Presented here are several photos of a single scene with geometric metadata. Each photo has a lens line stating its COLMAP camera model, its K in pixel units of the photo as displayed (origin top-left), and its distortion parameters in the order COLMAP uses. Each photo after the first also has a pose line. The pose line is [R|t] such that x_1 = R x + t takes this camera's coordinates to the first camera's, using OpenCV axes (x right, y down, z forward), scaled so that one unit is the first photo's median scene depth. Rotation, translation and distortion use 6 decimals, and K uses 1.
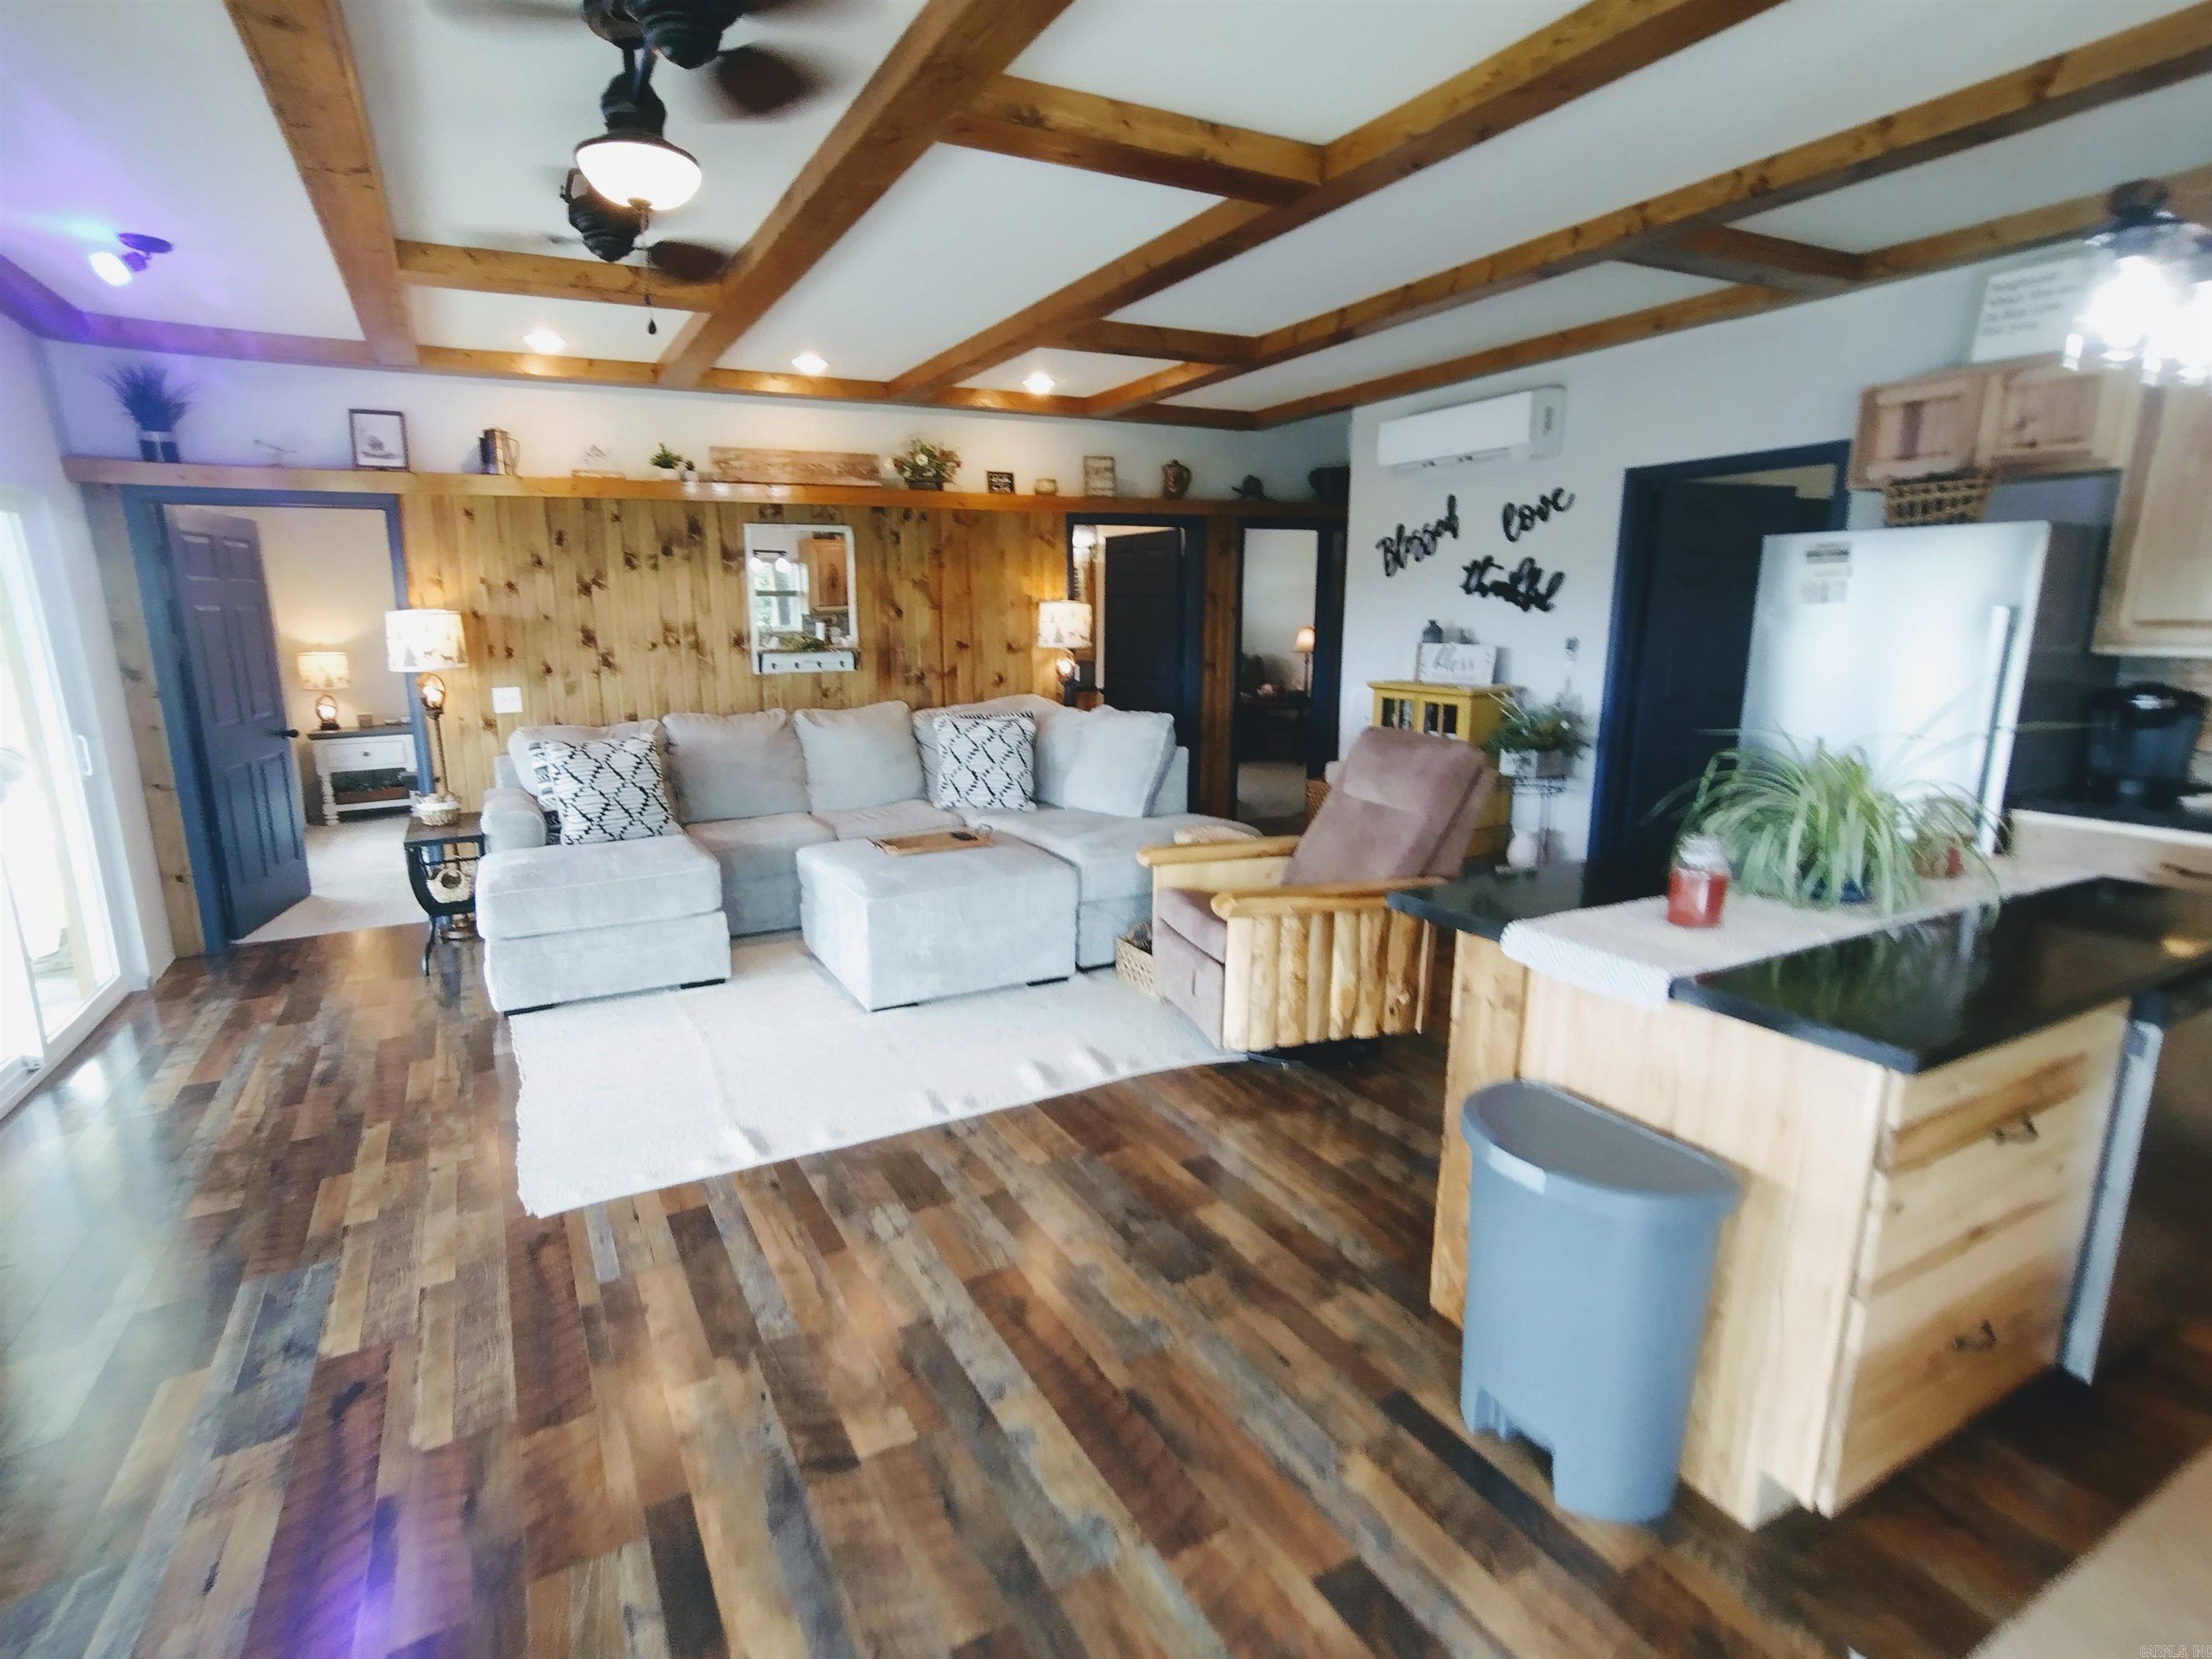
lens RADIAL K [[1070.2, 0, 1037.2], [0, 1070.2, 835.7], [0, 0, 1]] dist [-0.002407, -0.001868]
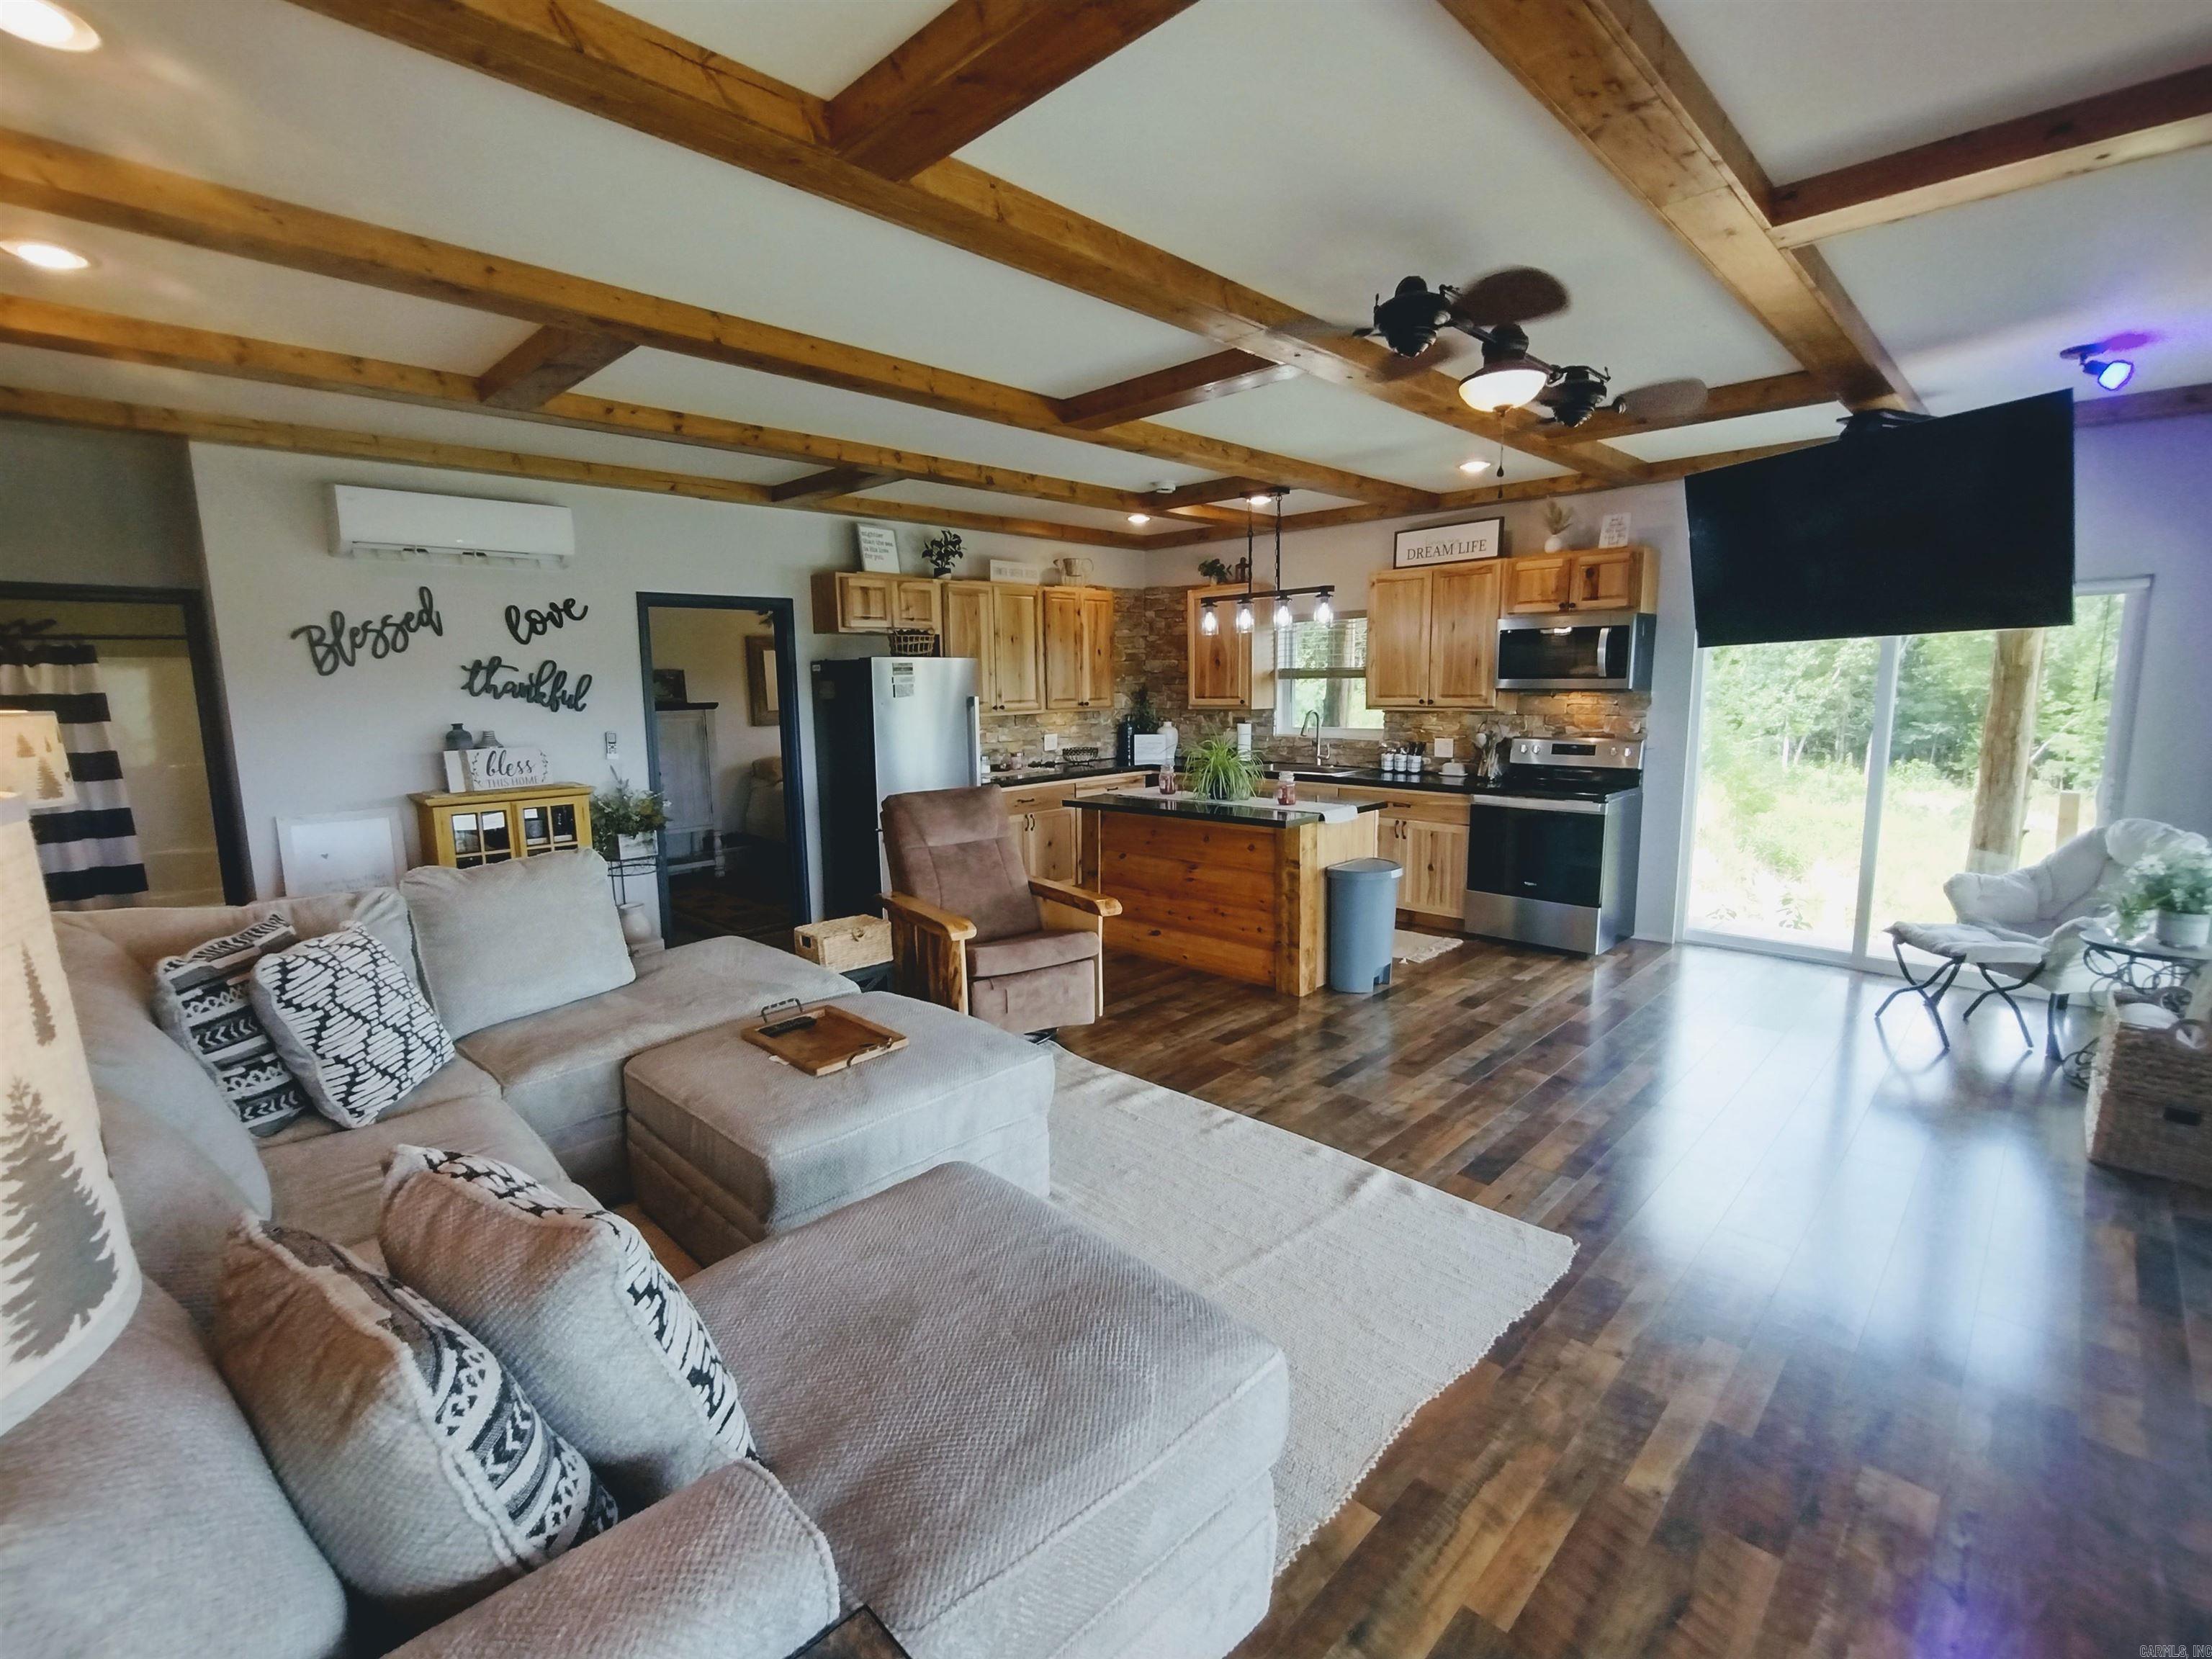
lens RADIAL K [[1002.7, 0, 1057.3], [0, 1002.7, 823.0], [0, 0, 1]] dist [-0.001298, -0.001791]
pose [[-0.288463, -0.115435, 0.950507, -0.967163], [0.222773, 0.957372, 0.183876, -0.275692], [-0.931215, 0.264789, -0.250451, 1.278539]]
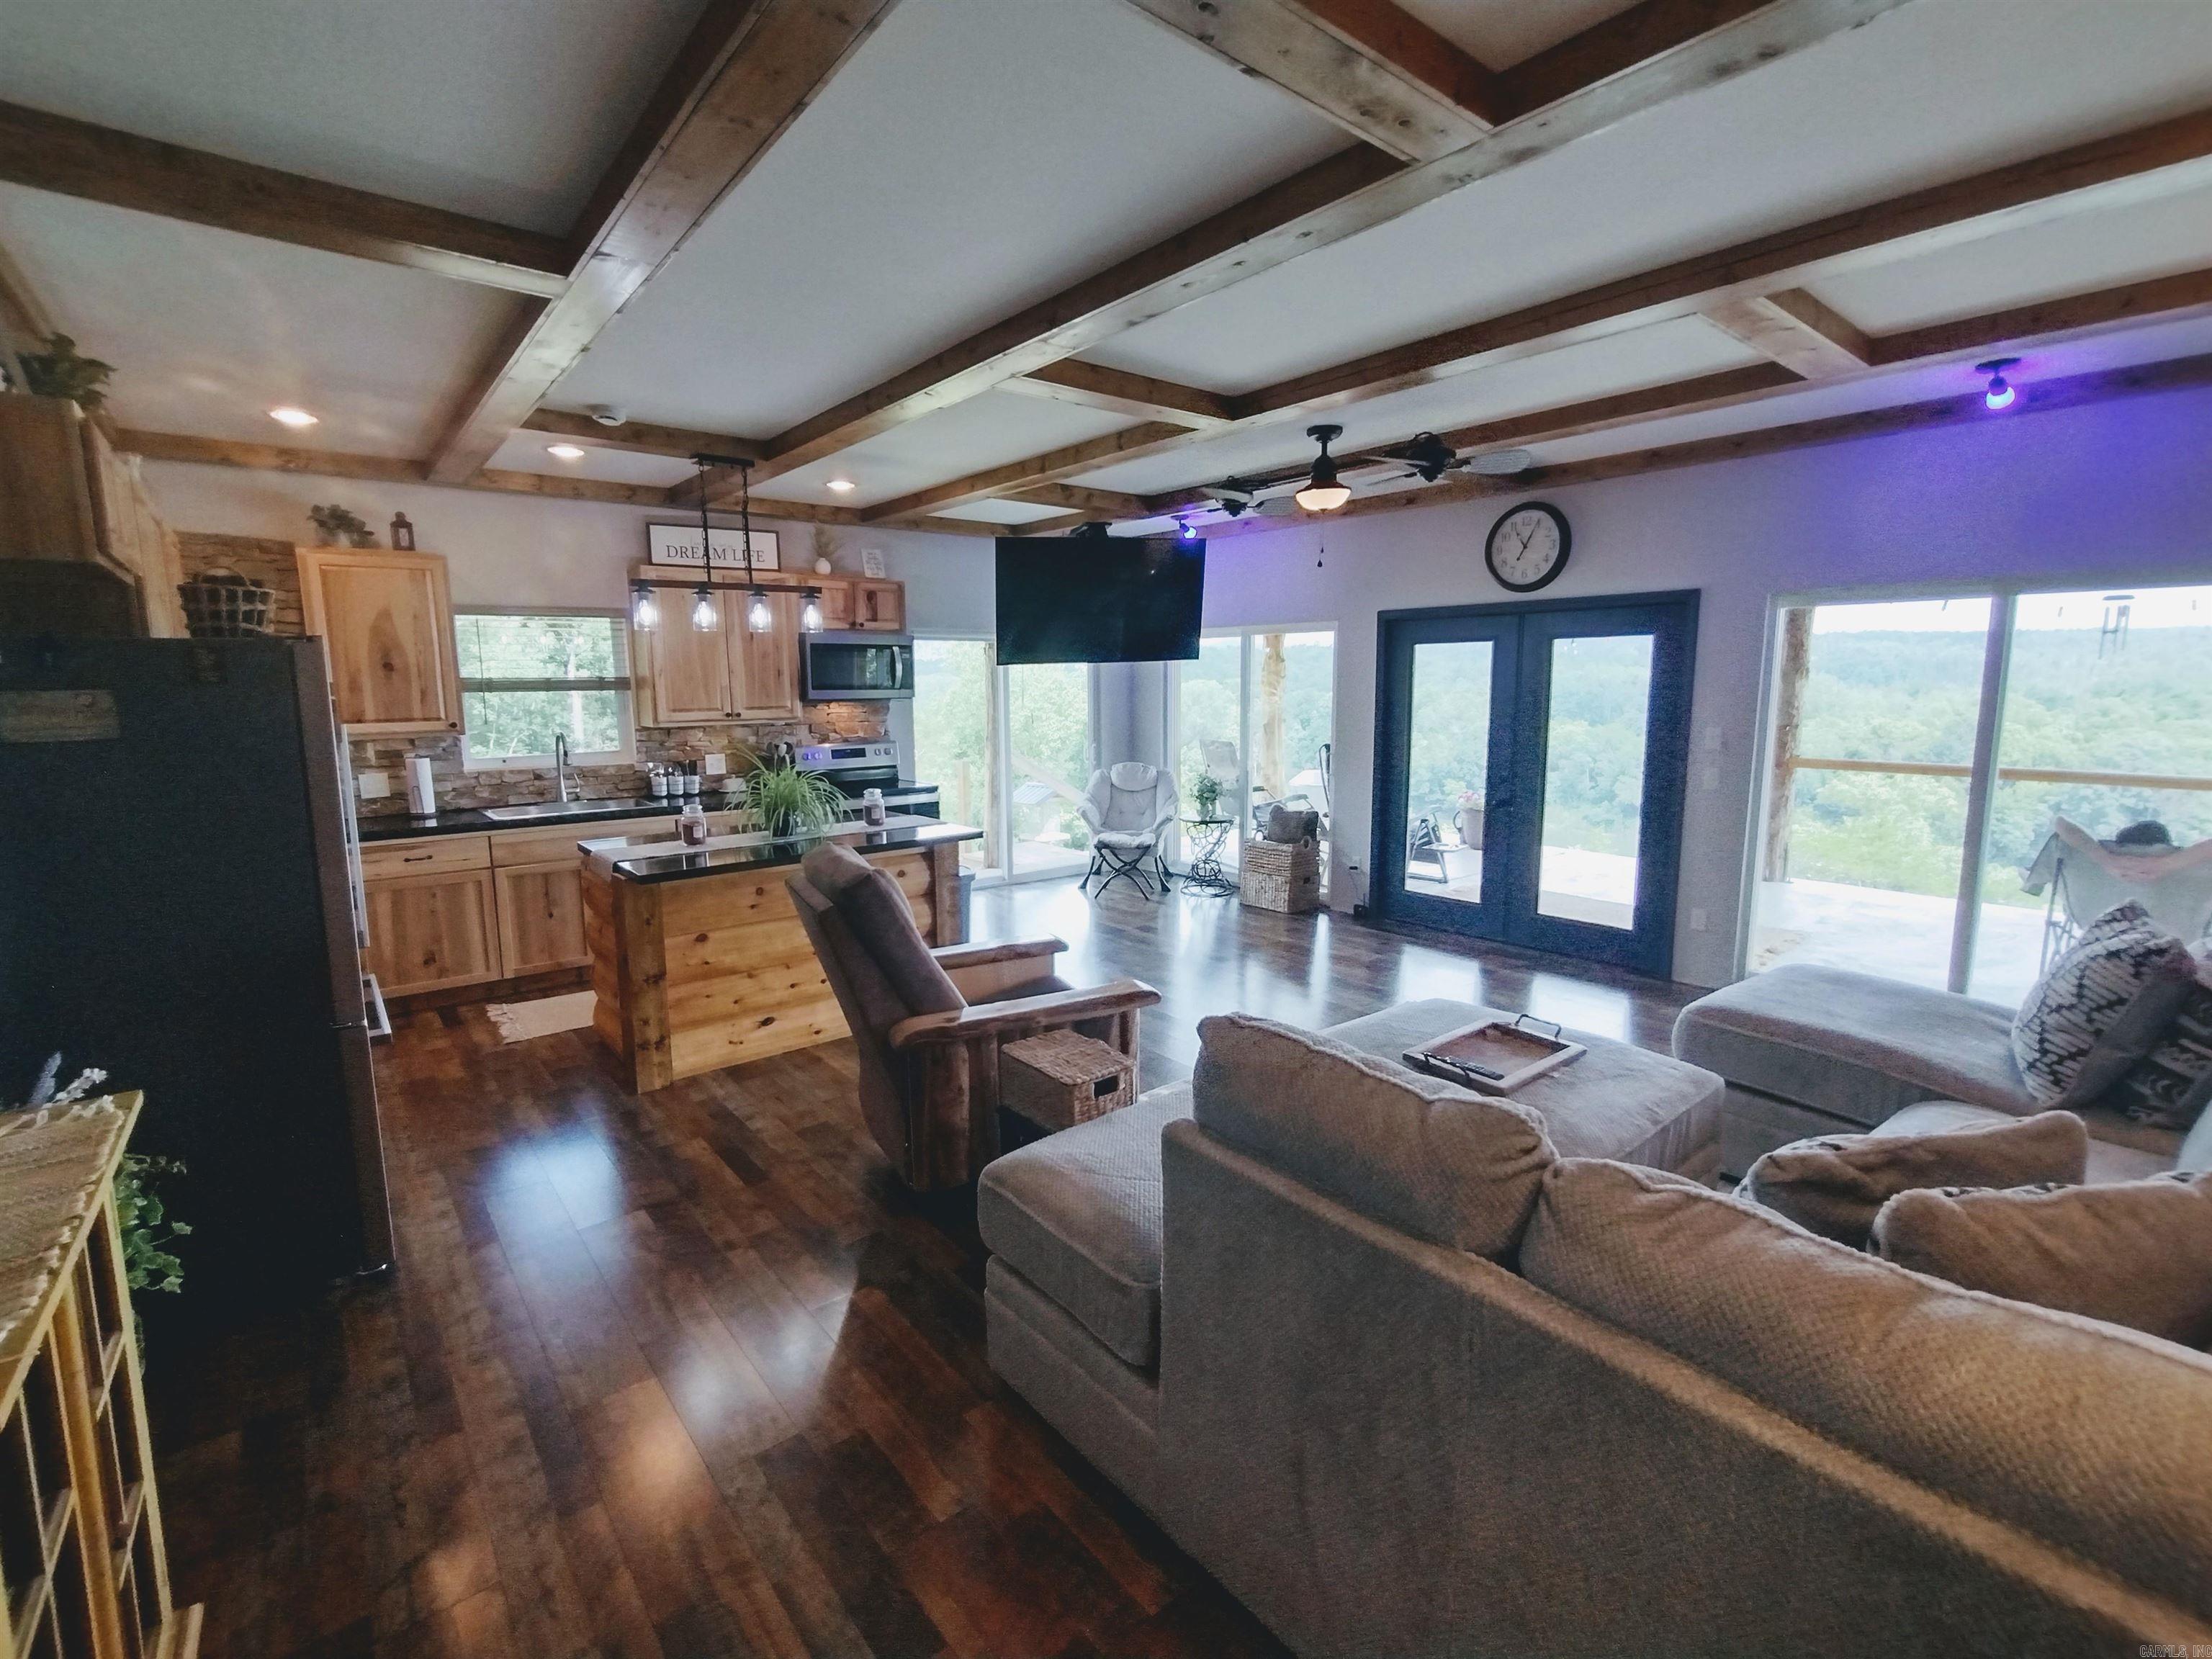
lens RADIAL K [[1002.7, 0, 1083.7], [0, 1002.7, 827.9], [0, 0, 1]] dist [-0.001298, -0.001791]
pose [[-0.981159, 0.054939, -0.185227, 0.327035], [-0.014513, 0.935052, 0.354214, -0.435111], [0.192657, 0.350228, -0.916637, 1.884062]]
